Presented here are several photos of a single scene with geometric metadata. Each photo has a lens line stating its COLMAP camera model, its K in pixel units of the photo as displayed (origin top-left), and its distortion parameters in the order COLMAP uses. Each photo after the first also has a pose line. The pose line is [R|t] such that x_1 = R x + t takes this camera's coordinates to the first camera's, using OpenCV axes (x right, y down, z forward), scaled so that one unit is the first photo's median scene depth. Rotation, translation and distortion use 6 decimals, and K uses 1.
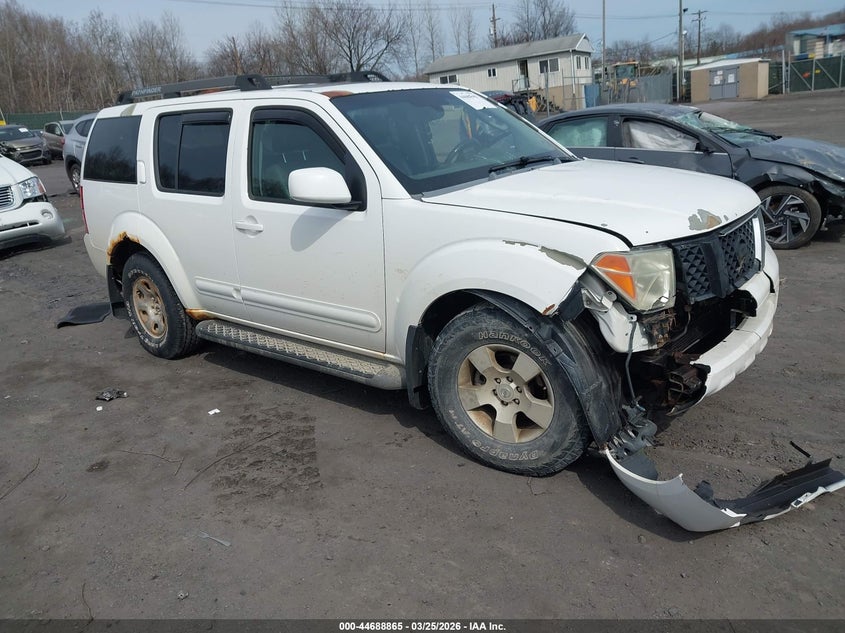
lens RADIAL K [[666.8, 0, 422.5], [0, 666.8, 316.5], [0, 0, 1]] dist [-0.010054, -0.005277]
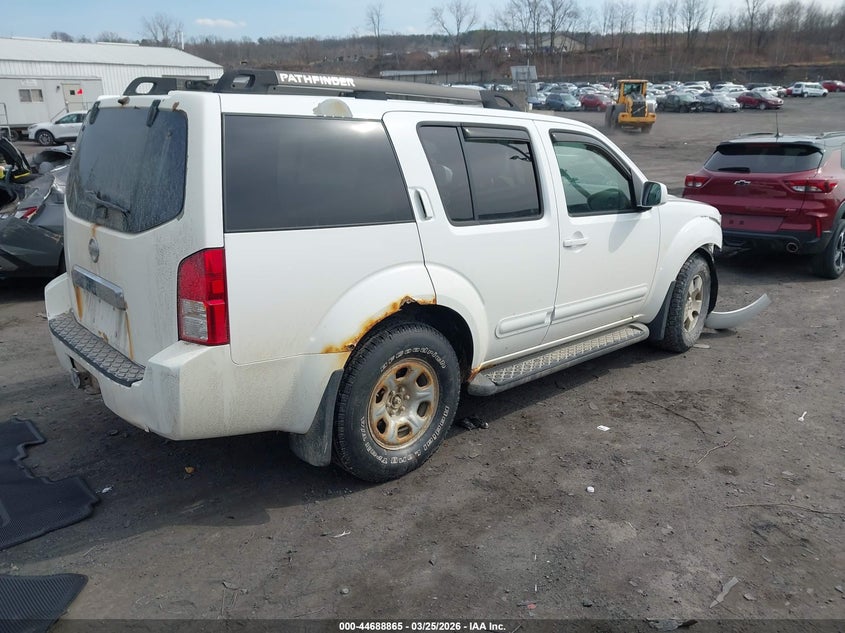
lens RADIAL K [[641.2, 0, 422.5], [0, 641.2, 316.5], [0, 0, 1]] dist [-0.000458, -0.000905]
pose [[0.142087, -0.193834, 0.970690, -1.136924], [0.279271, 0.948651, 0.148554, -0.211678], [-0.949642, 0.249978, 0.188923, 0.938138]]
